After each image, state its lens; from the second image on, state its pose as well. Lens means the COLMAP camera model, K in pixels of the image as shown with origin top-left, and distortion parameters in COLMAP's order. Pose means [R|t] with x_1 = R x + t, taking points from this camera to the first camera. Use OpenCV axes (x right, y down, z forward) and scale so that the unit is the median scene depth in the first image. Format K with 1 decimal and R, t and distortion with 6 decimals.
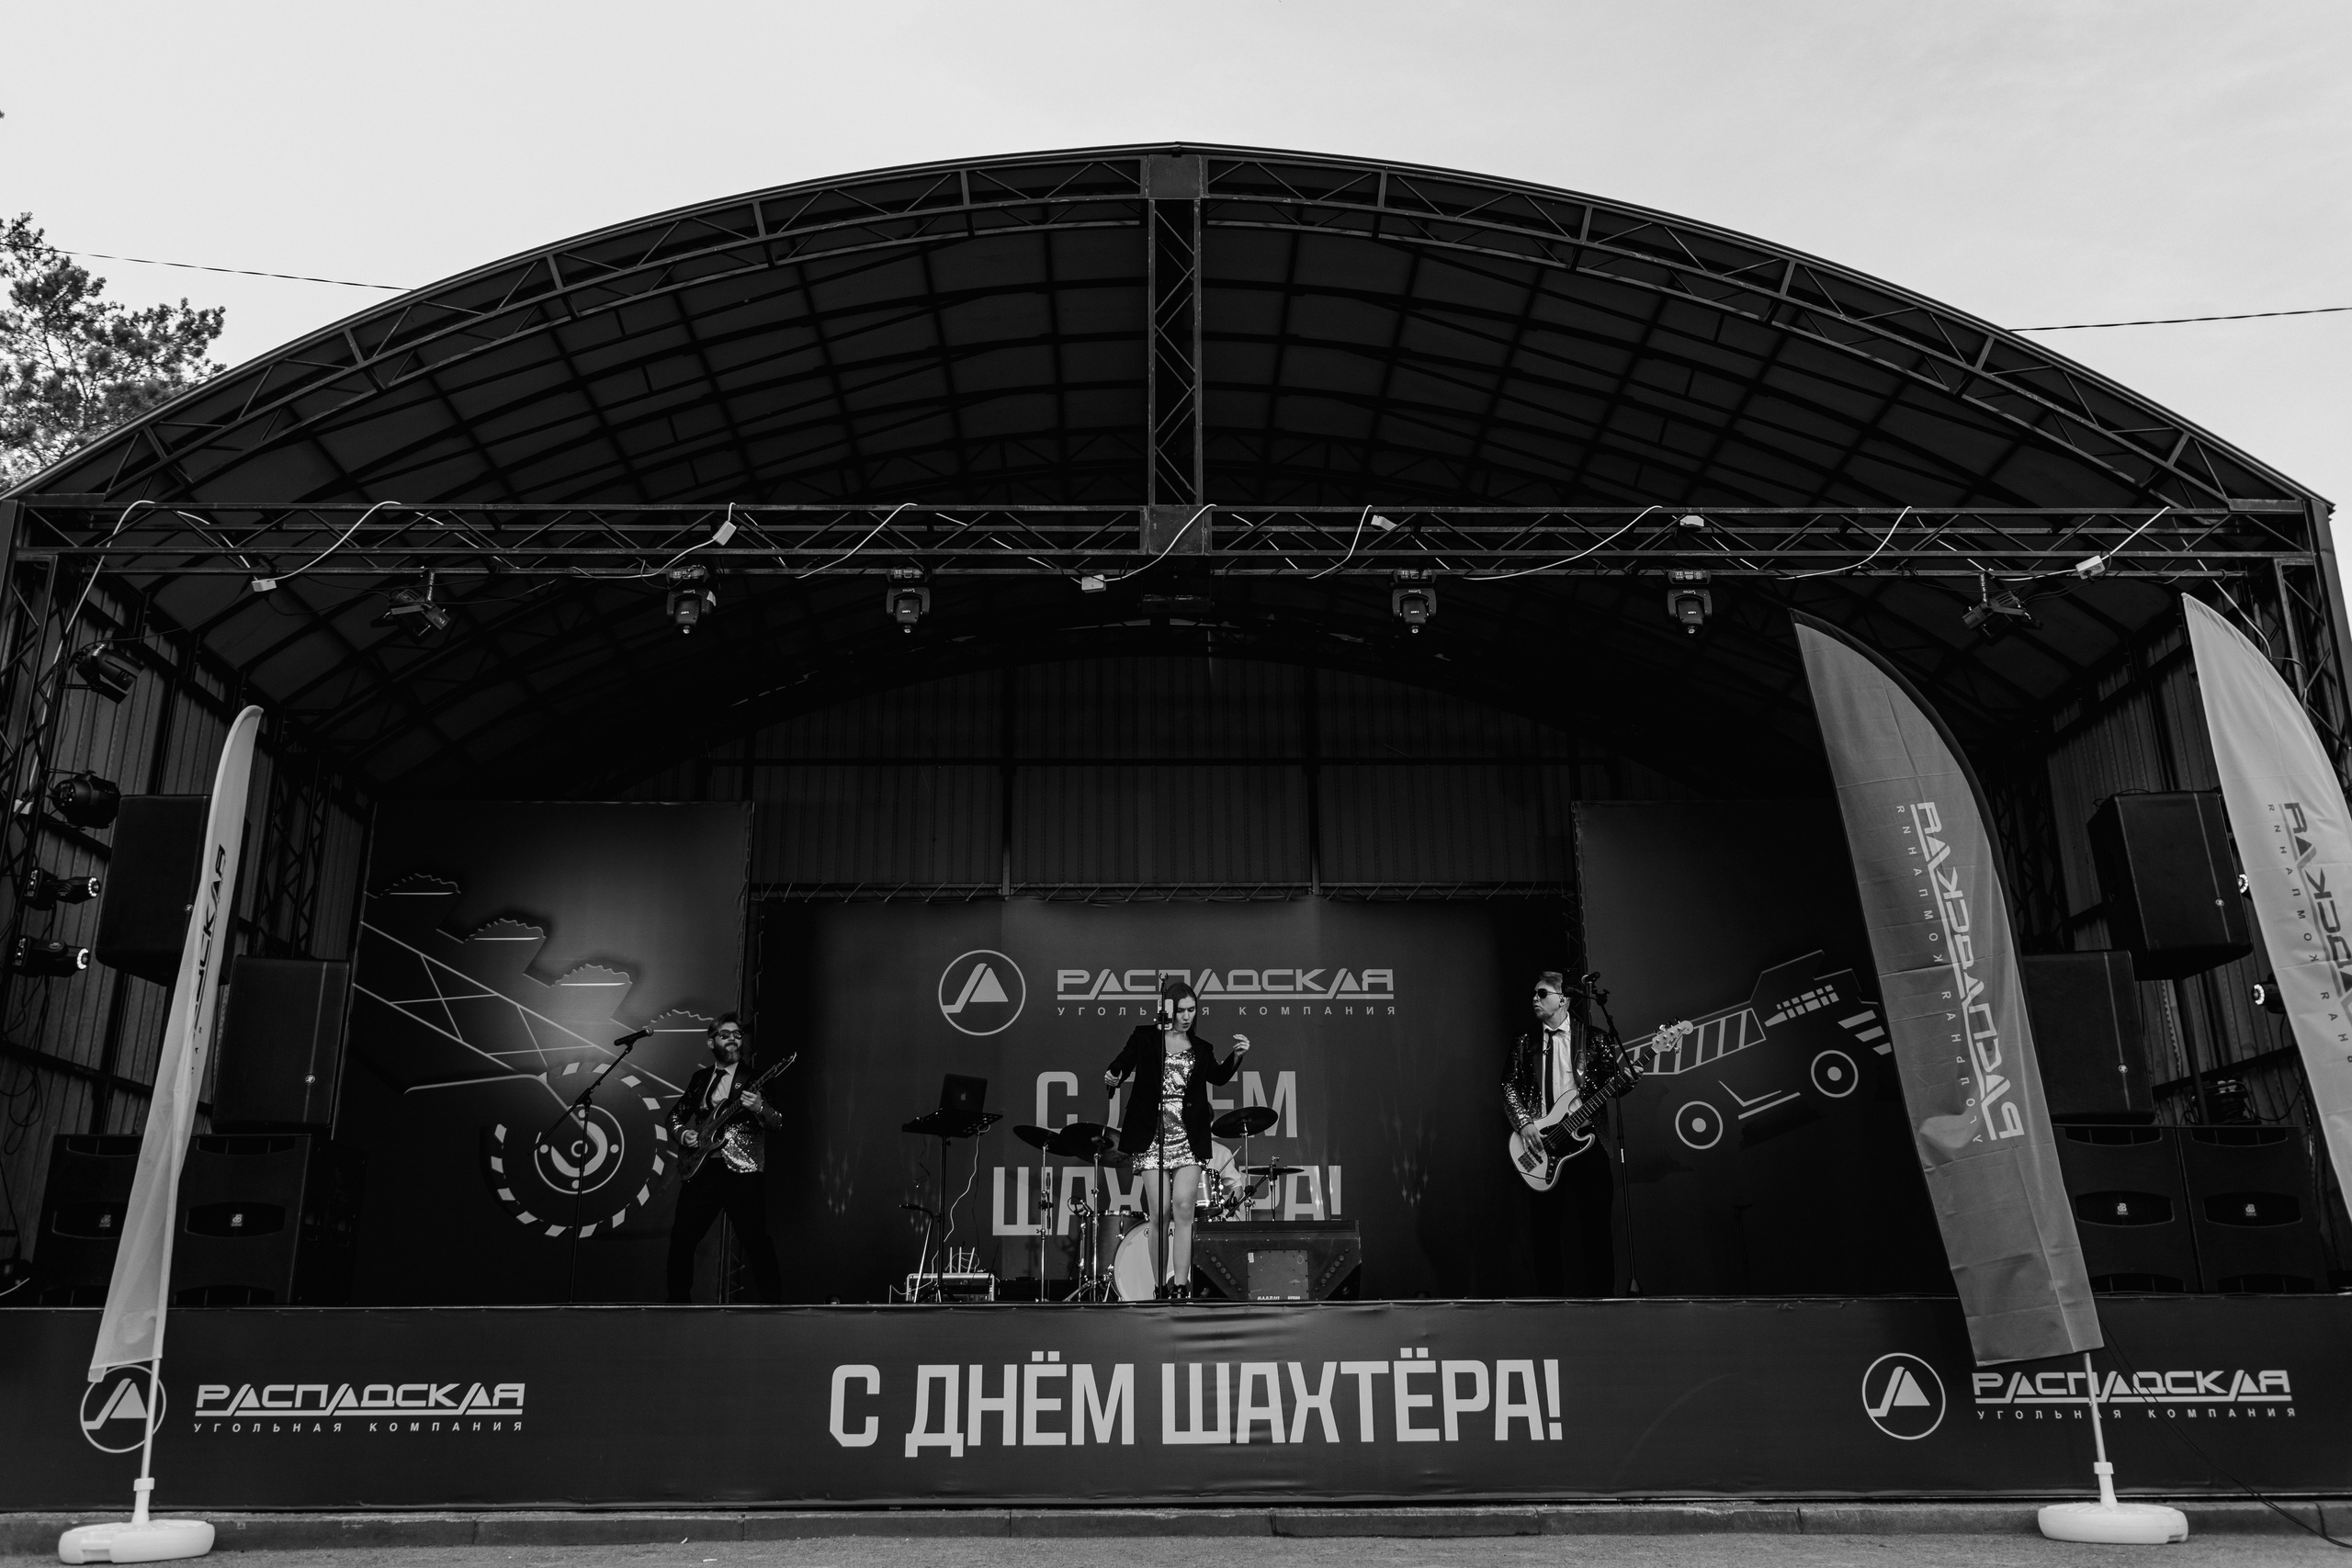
lens RADIAL K [[1951.6, 0, 1175.0], [0, 1951.6, 790.4], [0, 0, 1]] dist [0.012017, -0.013463]
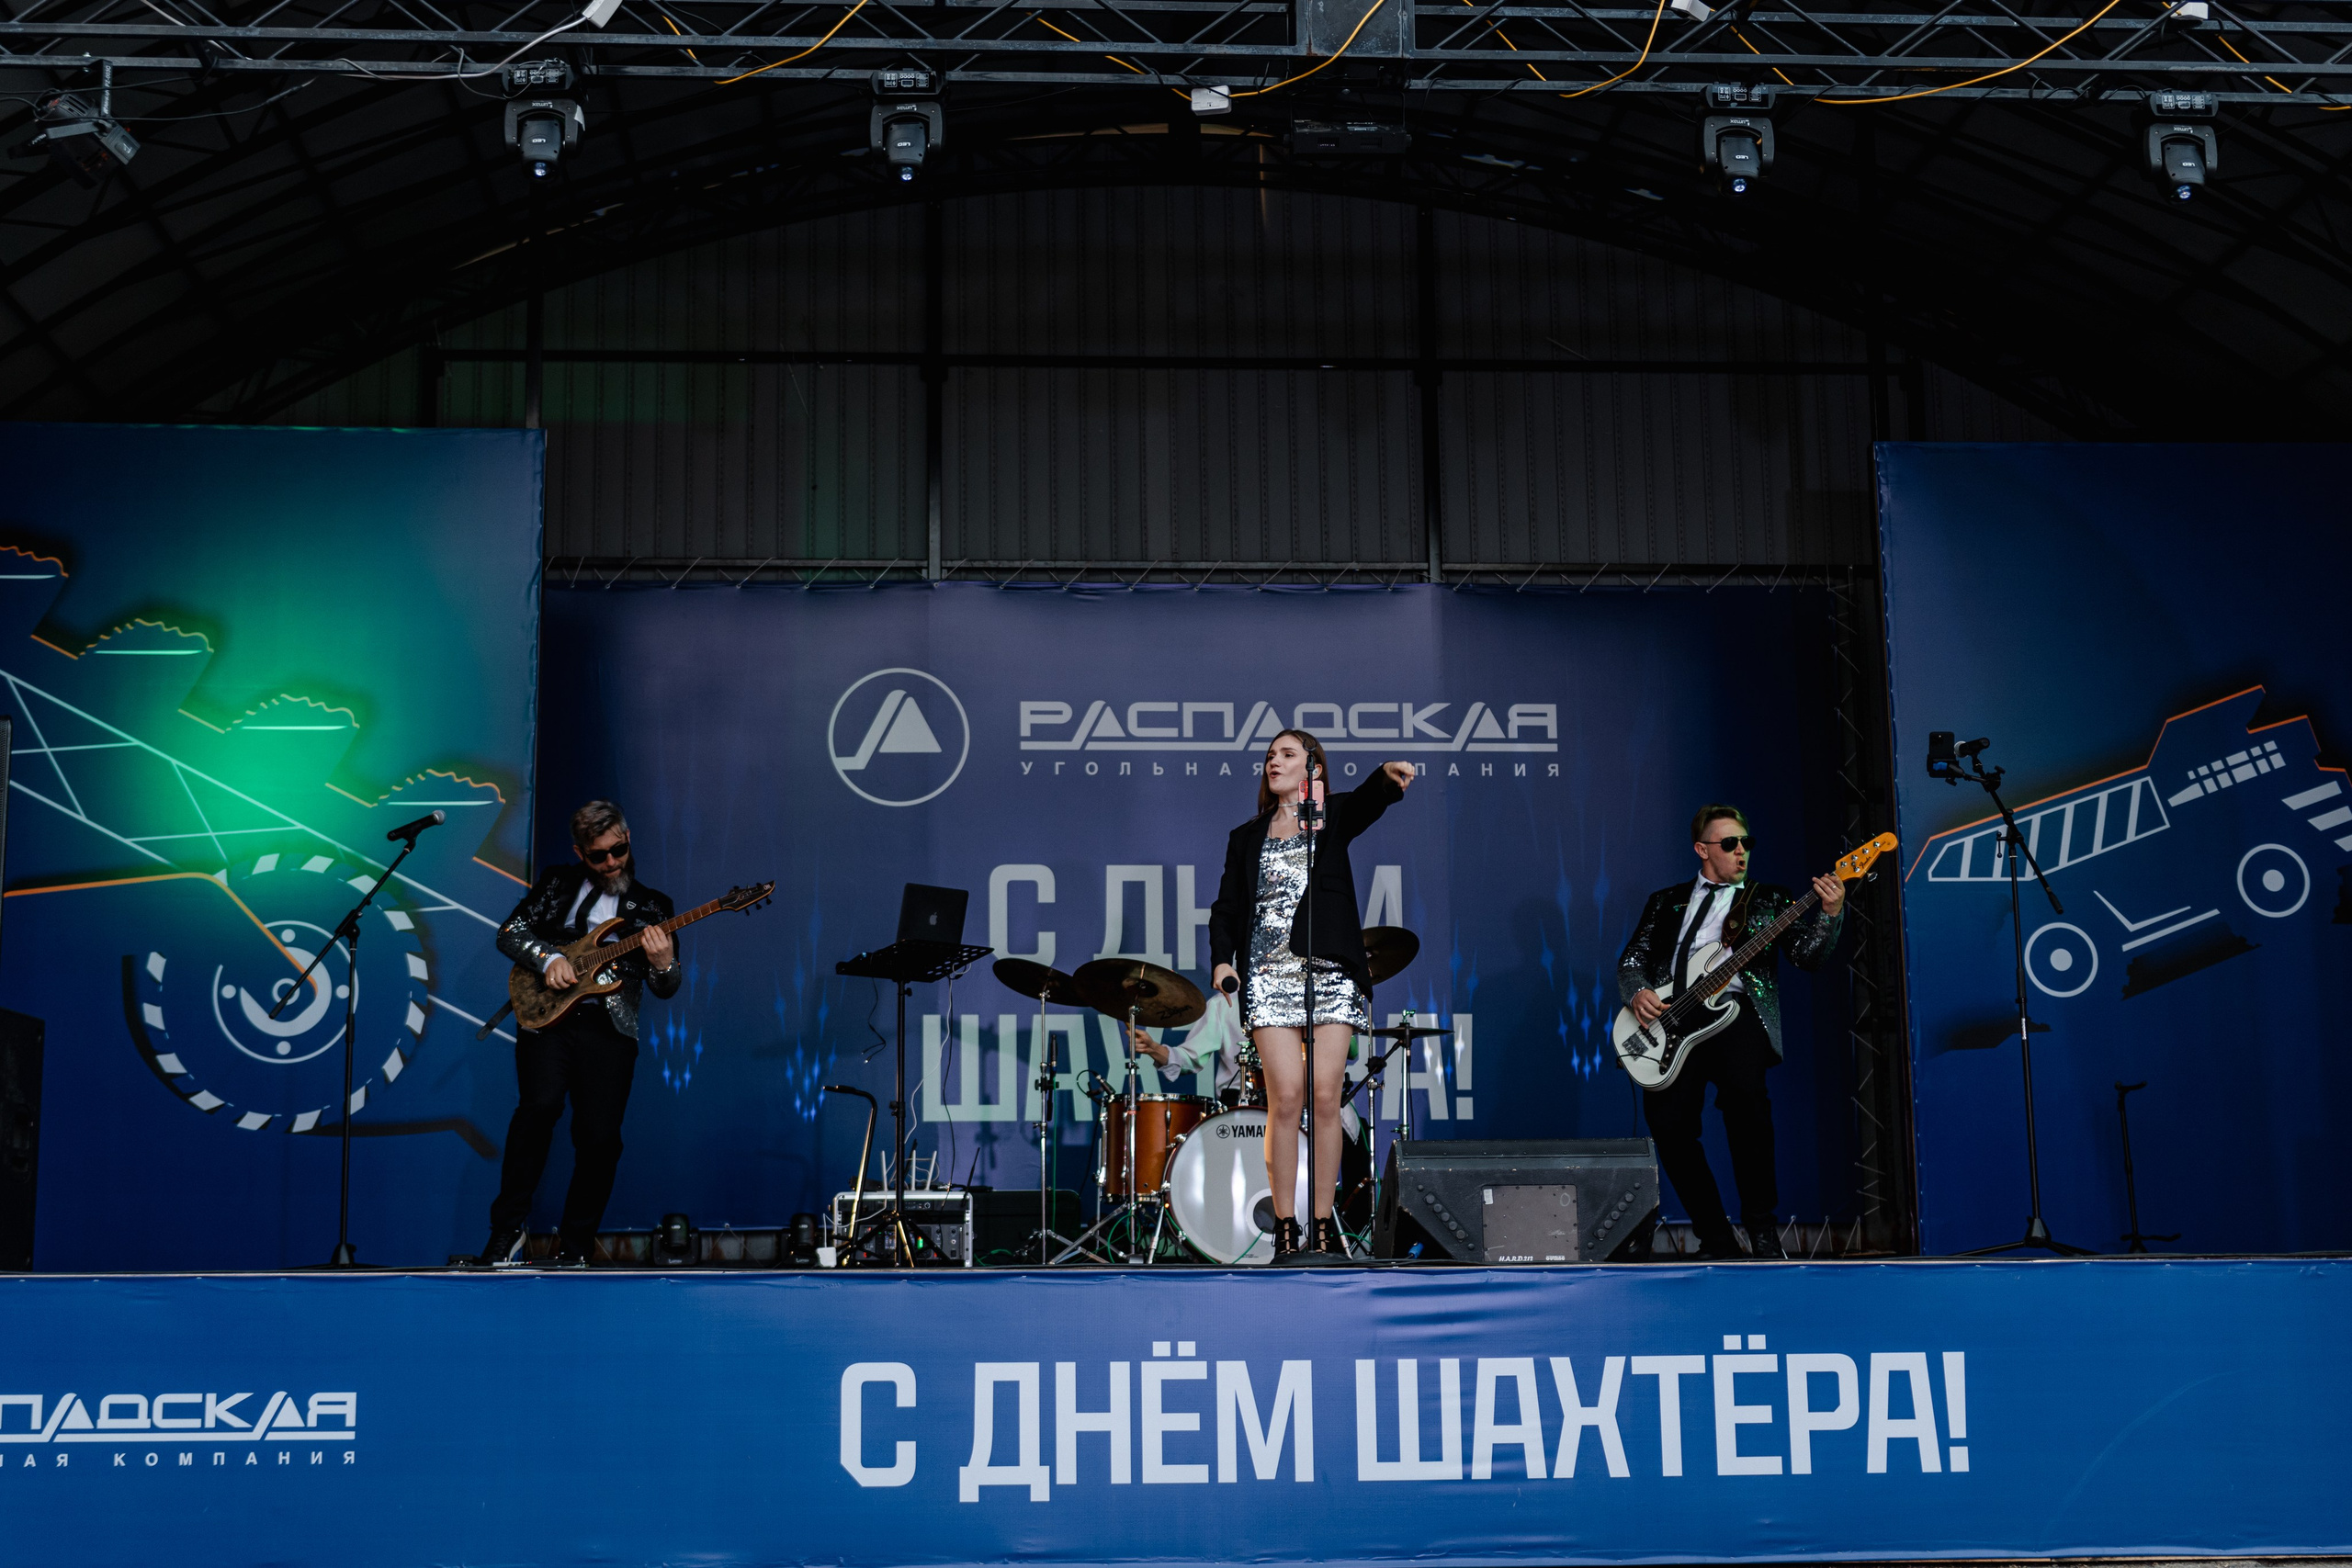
lens RADIAL K [[3163.9, 0, 1119.6], [0, 3163.9, 799.2], [0, 0, 1]] dist [0.005924, 0.000000]
pose [[0.999002, 0.005420, 0.044331, -0.112893], [-0.011610, 0.989999, 0.140594, -0.029299], [-0.043126, -0.140968, 0.989074, 0.001028]]
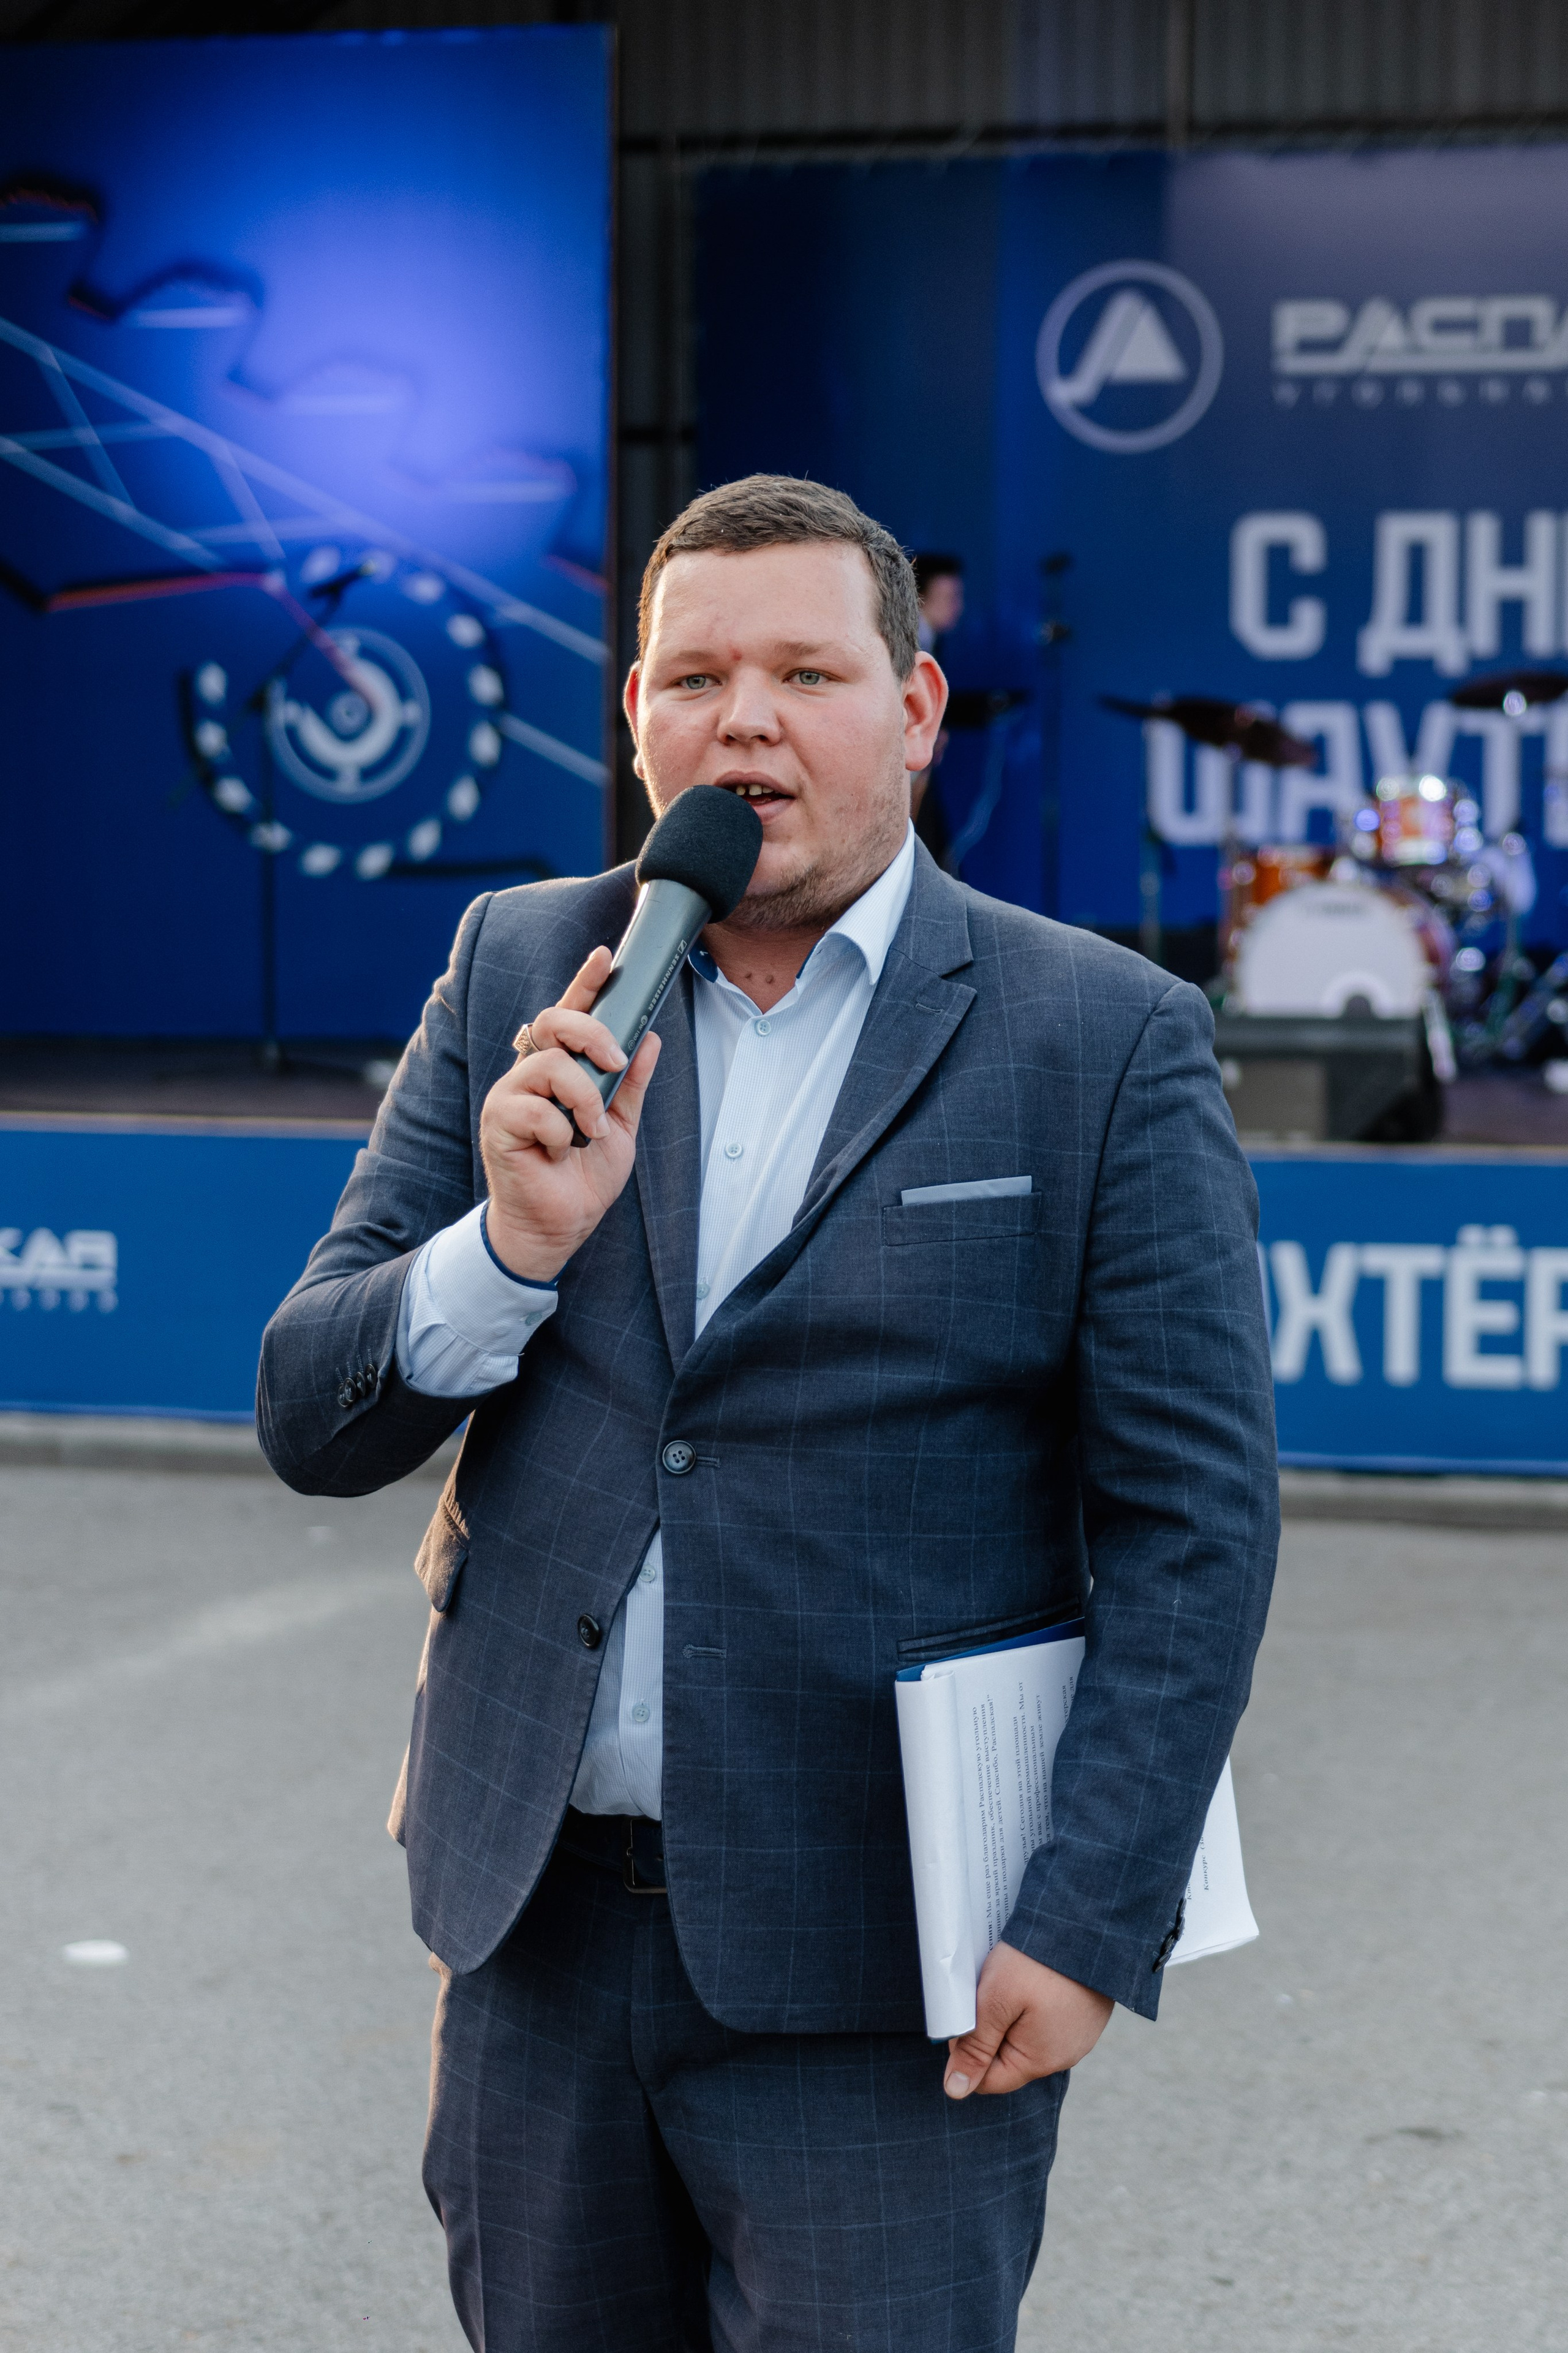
lens RADIAL K [[4949.0, 0, 931.7], [0, 4949.0, 1223.1], [0, 0, 1]] dist [0.047451, 0.000000]
pose [[0.958716, 0.033940, -0.282332, 0.330594], [0.073874, 0.929037, 0.362536, -0.232666], [0.274601, -0.368426, 0.888176, -0.318187]]
